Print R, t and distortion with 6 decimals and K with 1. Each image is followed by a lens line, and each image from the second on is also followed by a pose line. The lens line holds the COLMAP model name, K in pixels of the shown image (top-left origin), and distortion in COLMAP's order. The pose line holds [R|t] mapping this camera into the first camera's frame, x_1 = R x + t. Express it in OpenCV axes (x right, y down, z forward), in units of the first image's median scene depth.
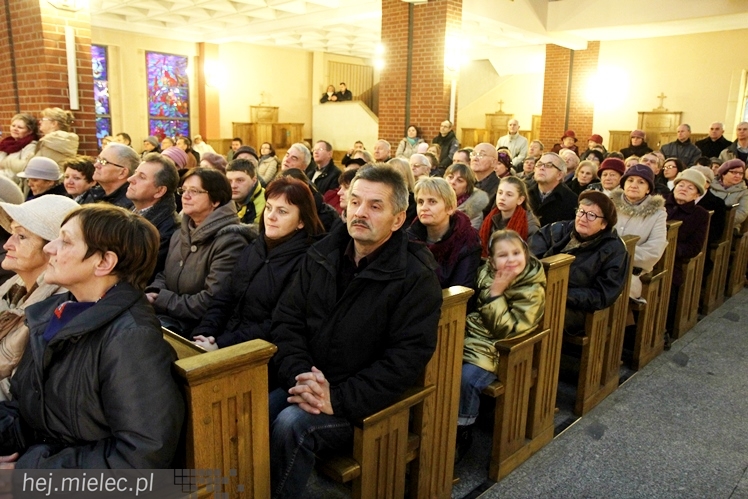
lens RADIAL K [[596.0, 0, 363.7], [0, 596.0, 260.4], [0, 0, 1]] dist [-0.119509, 0.131858]
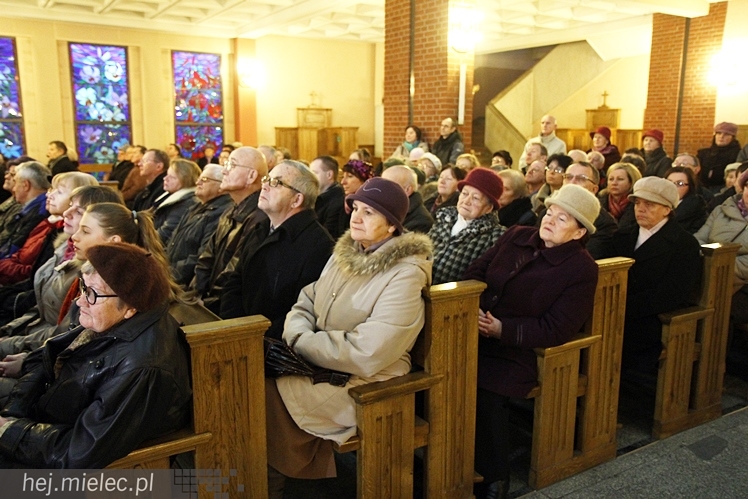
lens RADIAL K [[656.7, 0, 374.0], [0, 656.7, 249.5], [0, 0, 1]] dist [-0.107648, 0.185461]
pose [[0.969356, 0.021927, -0.244679, 0.179925], [-0.032770, 0.998649, -0.040333, -0.021412], [0.243464, 0.047115, 0.968765, 0.119281]]
